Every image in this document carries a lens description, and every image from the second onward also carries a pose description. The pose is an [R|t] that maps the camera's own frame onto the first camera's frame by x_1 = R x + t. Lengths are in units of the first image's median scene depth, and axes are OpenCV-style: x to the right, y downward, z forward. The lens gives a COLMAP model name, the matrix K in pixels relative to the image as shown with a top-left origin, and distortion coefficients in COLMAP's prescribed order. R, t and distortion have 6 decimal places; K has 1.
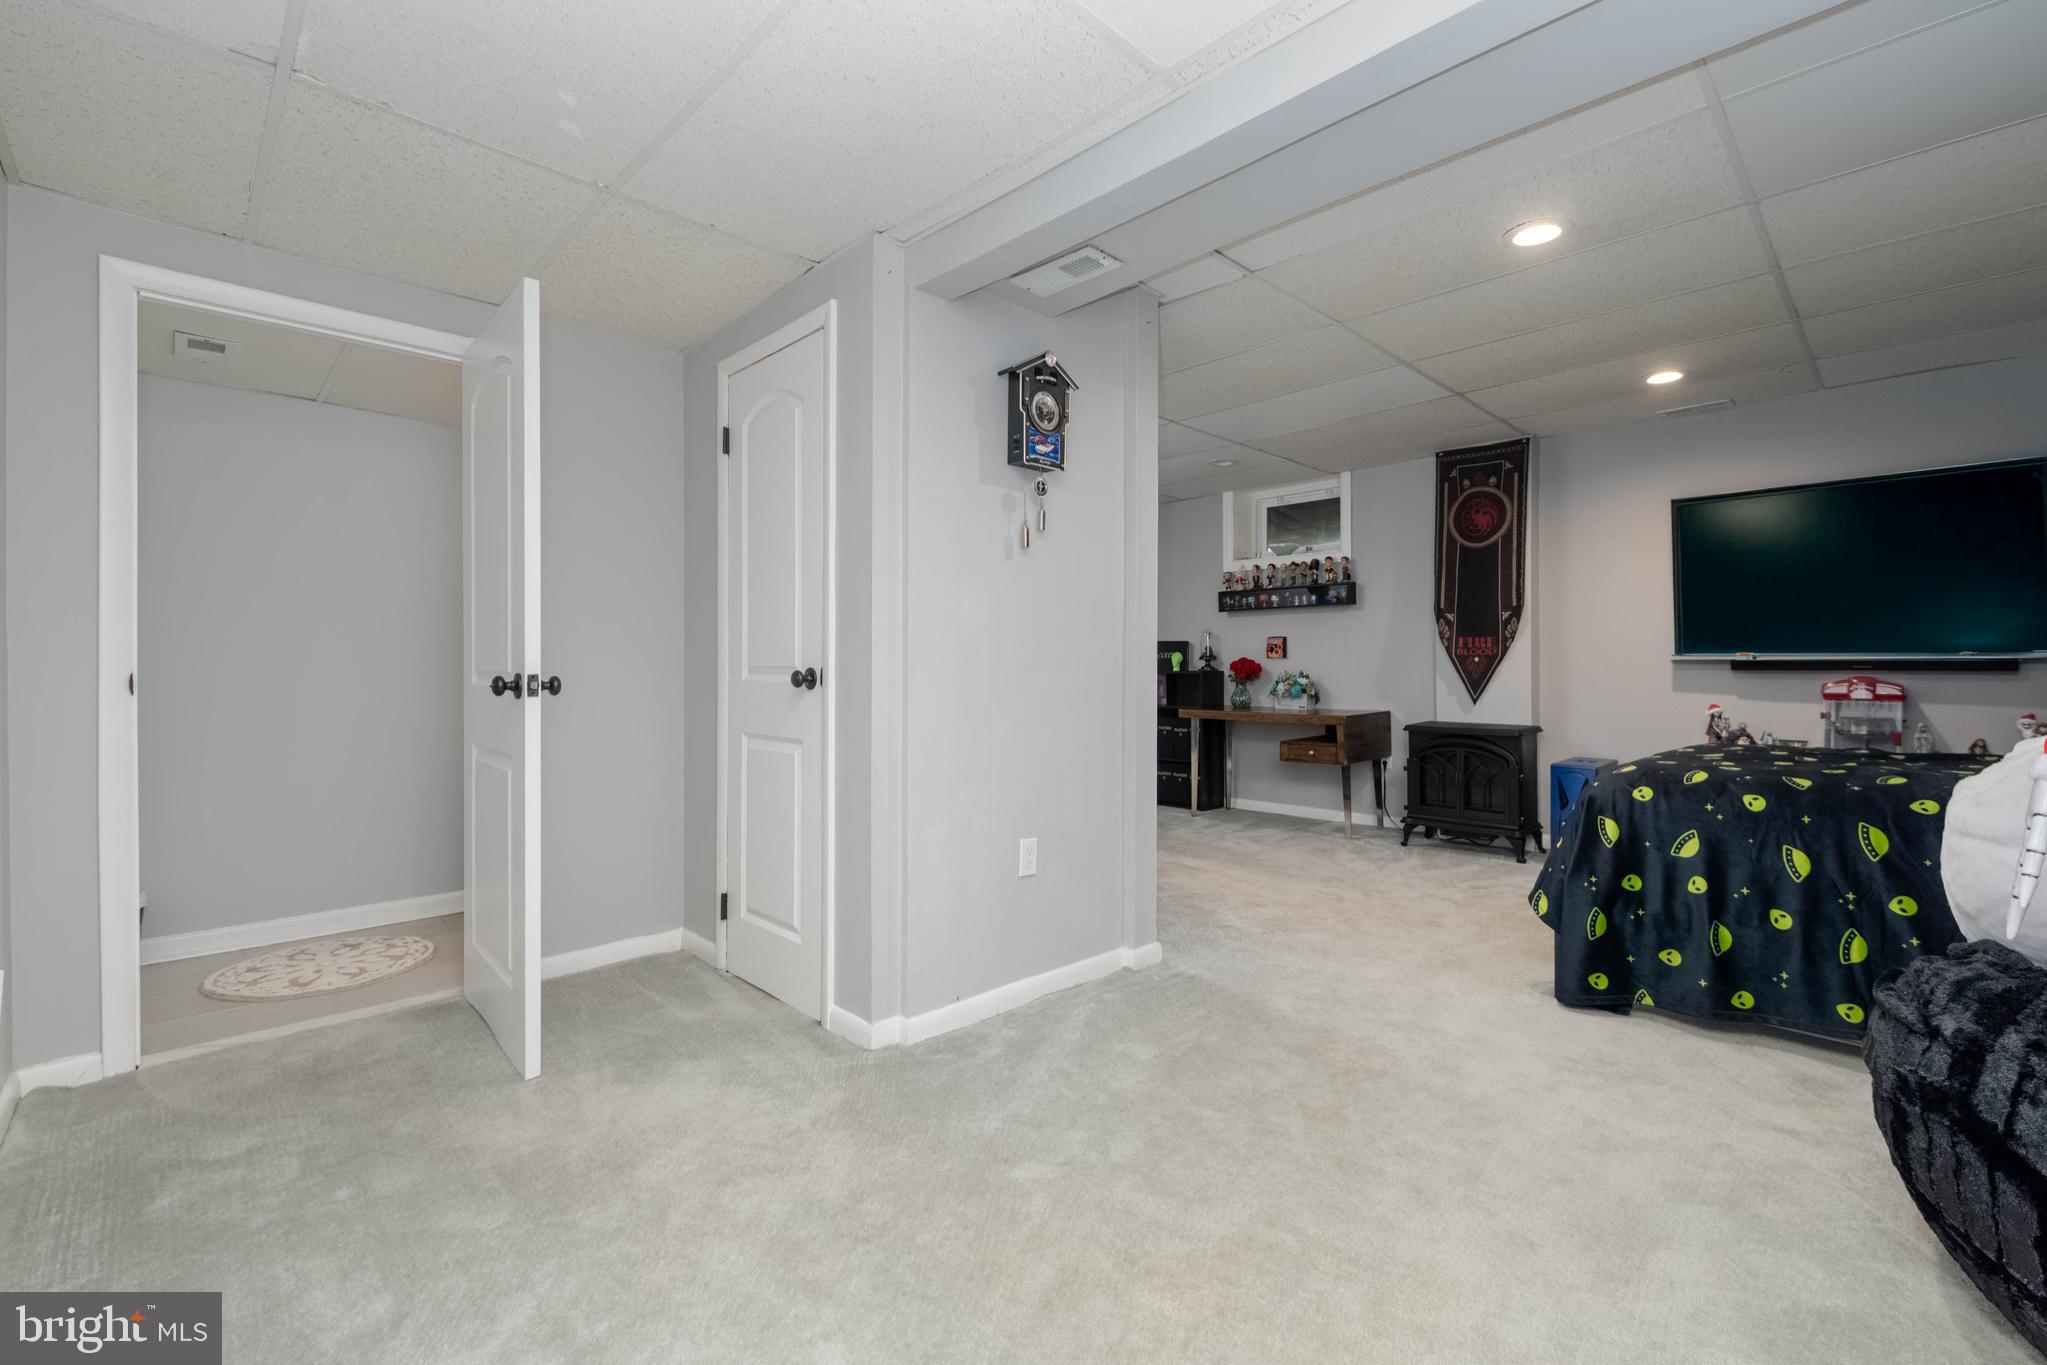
lens RADIAL K [[873.1, 0, 1036.7], [0, 873.1, 688.2], [0, 0, 1]] dist [0.000149, -0.010837]
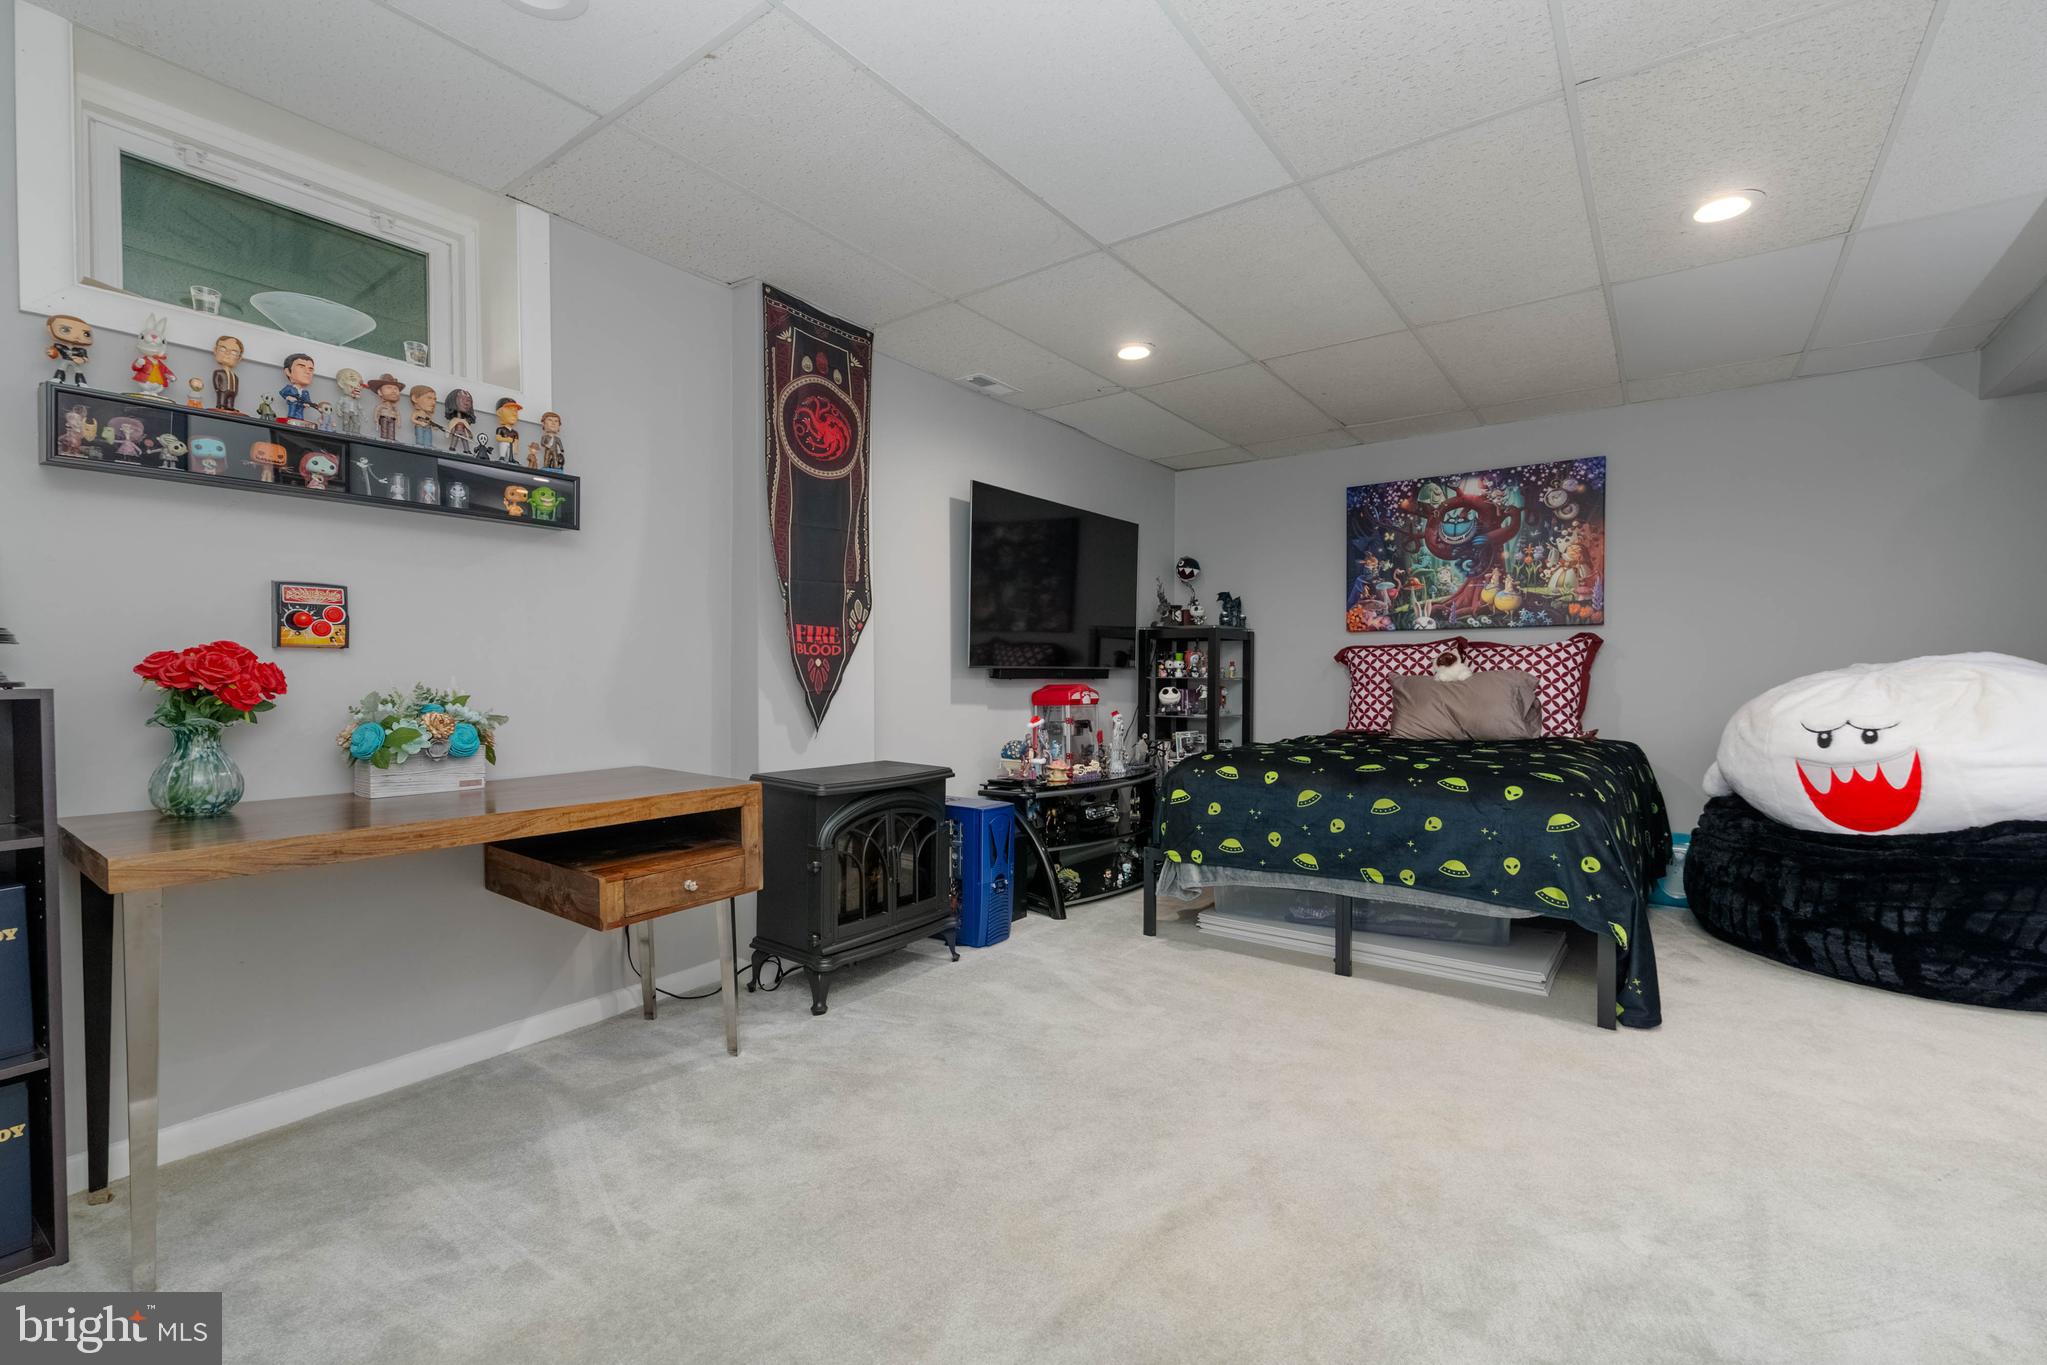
lens RADIAL K [[888.5, 0, 1033.8], [0, 888.5, 687.1], [0, 0, 1]] dist [0.010328, 0.000024]
pose [[-0.171957, -0.006010, 0.985086, -0.123562], [0.028939, 0.999519, 0.011149, -0.017844], [-0.984679, 0.030424, -0.171701, 0.928124]]
